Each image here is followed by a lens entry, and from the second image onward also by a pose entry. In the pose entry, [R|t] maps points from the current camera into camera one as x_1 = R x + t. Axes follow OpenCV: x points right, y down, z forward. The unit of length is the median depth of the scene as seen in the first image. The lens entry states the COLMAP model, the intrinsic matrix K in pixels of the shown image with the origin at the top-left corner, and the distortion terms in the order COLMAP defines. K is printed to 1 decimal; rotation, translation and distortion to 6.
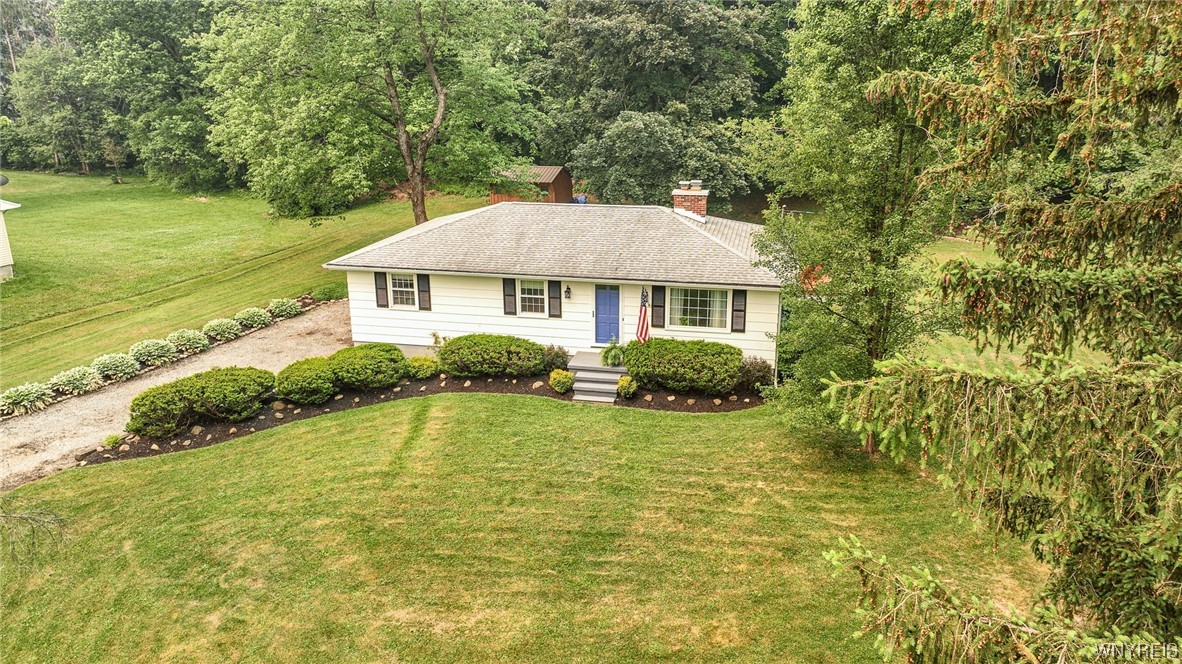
lens RADIAL K [[824.6, 0, 591.2], [0, 824.6, 327.3], [0, 0, 1]] dist [0.004915, 0.007091]
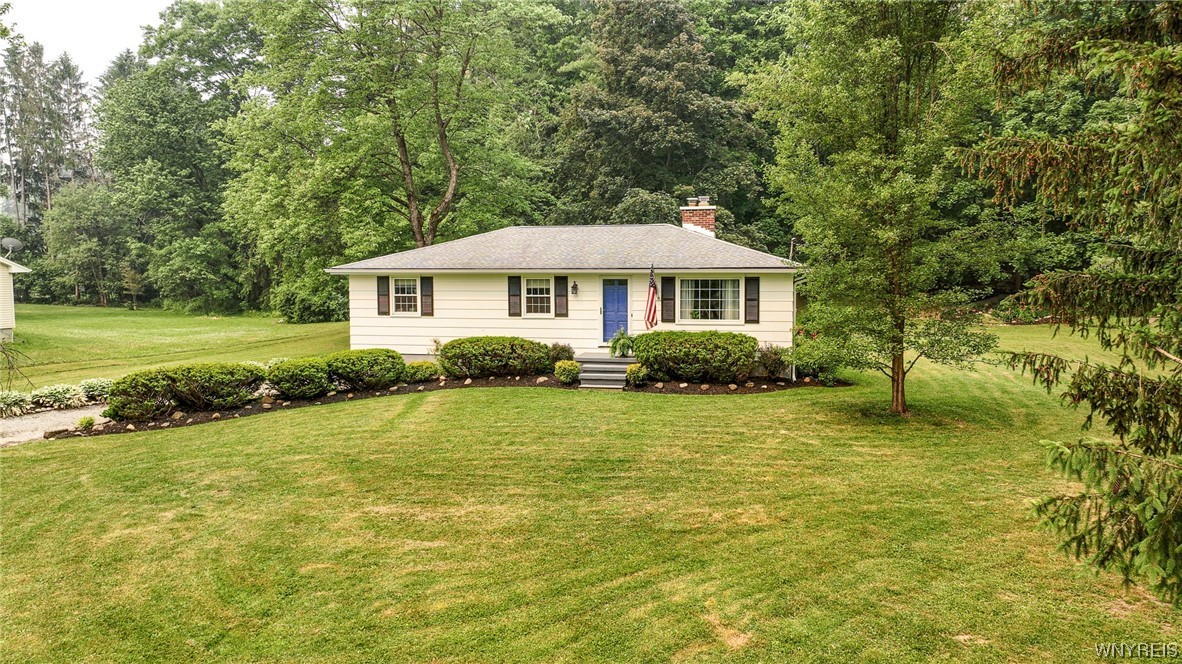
lens RADIAL K [[824.6, 0, 592.0], [0, 824.6, 338.2], [0, 0, 1]] dist [0.004915, 0.007091]
pose [[0.999955, 0.000747, -0.009486, 0.001440], [-0.002797, 0.975965, -0.217910, 0.228275], [0.009096, 0.217927, 0.975923, 0.066438]]
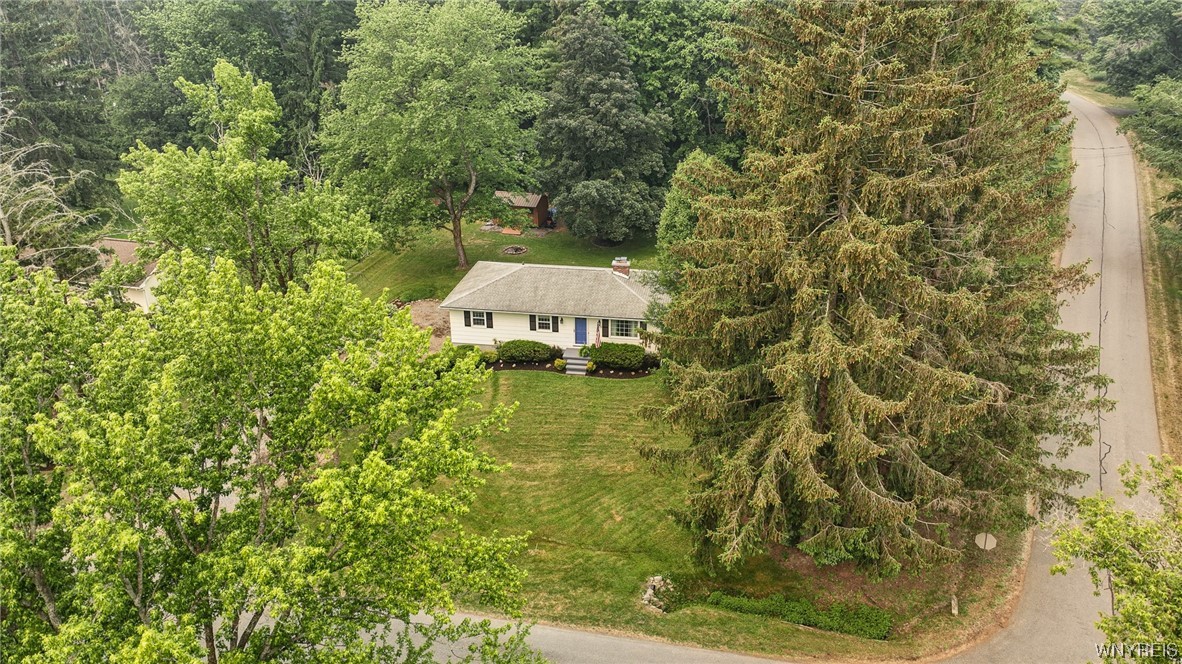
lens RADIAL K [[824.6, 0, 592.0], [0, 824.6, 333.1], [0, 0, 1]] dist [0.004915, 0.007091]
pose [[0.998224, -0.022308, 0.055240, -0.067889], [0.015048, 0.991594, 0.128508, -0.278458], [-0.057642, -0.127448, 0.990169, -1.065016]]
